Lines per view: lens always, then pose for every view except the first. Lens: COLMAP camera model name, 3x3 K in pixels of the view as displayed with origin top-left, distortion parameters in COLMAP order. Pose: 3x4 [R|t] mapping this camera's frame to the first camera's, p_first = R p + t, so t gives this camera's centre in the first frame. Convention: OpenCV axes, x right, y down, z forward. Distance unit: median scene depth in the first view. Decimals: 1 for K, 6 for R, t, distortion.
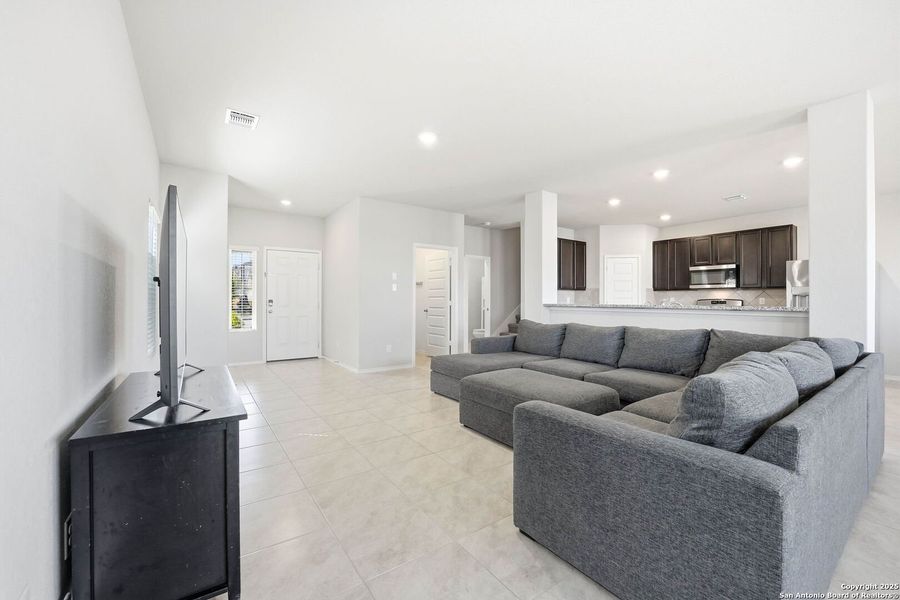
lens RADIAL K [[374.5, 0, 451.7], [0, 374.5, 297.5], [0, 0, 1]] dist [-0.013006, 0.000898]
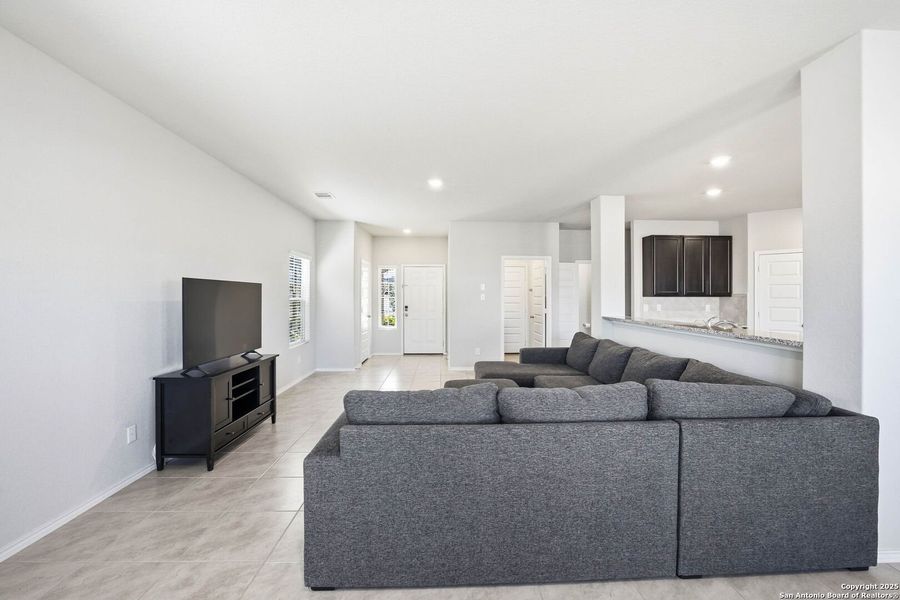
lens RADIAL K [[374.5, 0, 451.6], [0, 374.5, 295.0], [0, 0, 1]] dist [-0.013006, 0.000898]
pose [[0.837932, -0.005509, -0.545747, 0.338645], [0.006075, 0.999981, -0.000767, -0.029296], [0.545741, -0.002672, 0.837950, 0.007005]]
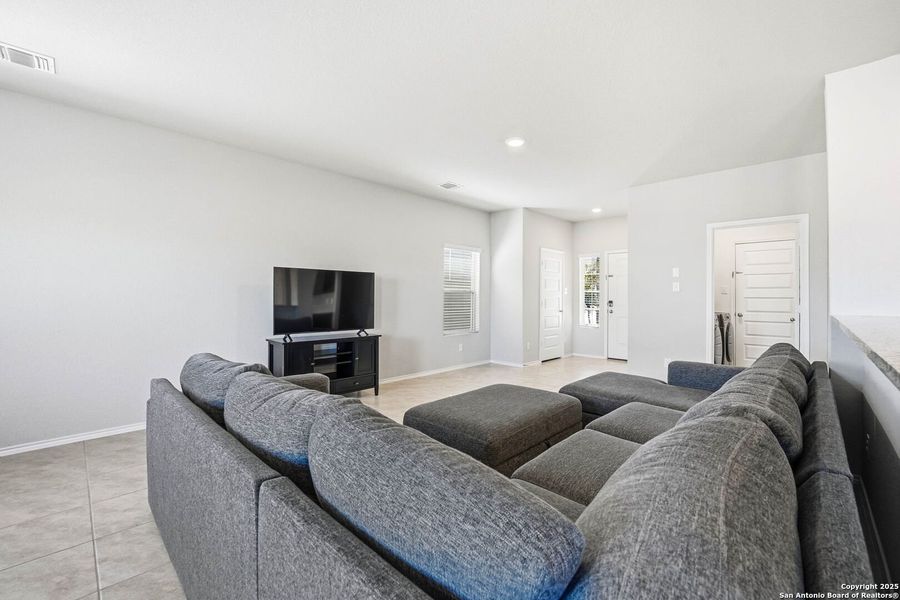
lens RADIAL K [[374.5, 0, 457.7], [0, 374.5, 298.8], [0, 0, 1]] dist [-0.013006, 0.000898]
pose [[0.194358, 0.004198, -0.980922, 0.464555], [0.000673, 0.999990, 0.004413, -0.005102], [0.980930, -0.001518, 0.194353, 0.354958]]
